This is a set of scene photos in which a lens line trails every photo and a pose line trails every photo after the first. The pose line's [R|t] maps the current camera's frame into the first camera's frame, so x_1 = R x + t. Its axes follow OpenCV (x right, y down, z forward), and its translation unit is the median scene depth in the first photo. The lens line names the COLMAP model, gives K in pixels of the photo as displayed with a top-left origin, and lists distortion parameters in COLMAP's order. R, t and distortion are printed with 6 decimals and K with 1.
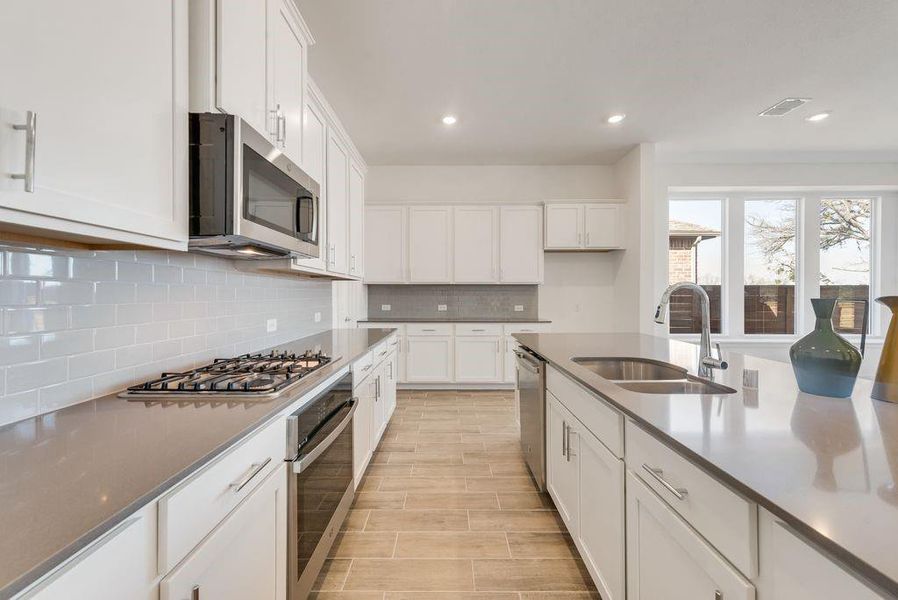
lens RADIAL K [[356.5, 0, 447.2], [0, 356.5, 295.4], [0, 0, 1]] dist [0.010247, -0.000382]
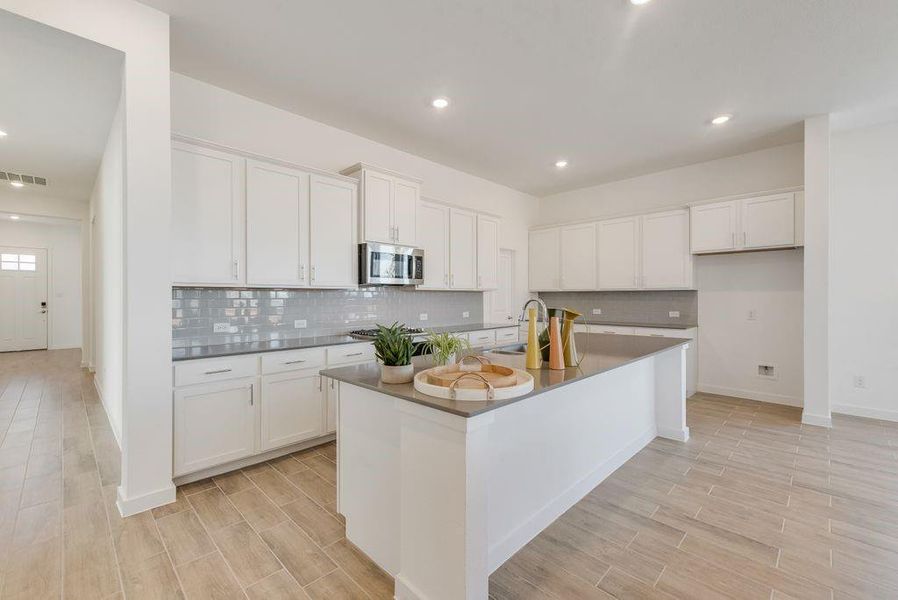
lens RADIAL K [[377.8, 0, 446.3], [0, 377.8, 298.2], [0, 0, 1]] dist [-0.001741, -0.000586]
pose [[0.709180, 0.000170, -0.705028, 0.716416], [0.001491, 0.999997, 0.001741, -0.015597], [0.705026, -0.002286, 0.709178, -0.263844]]
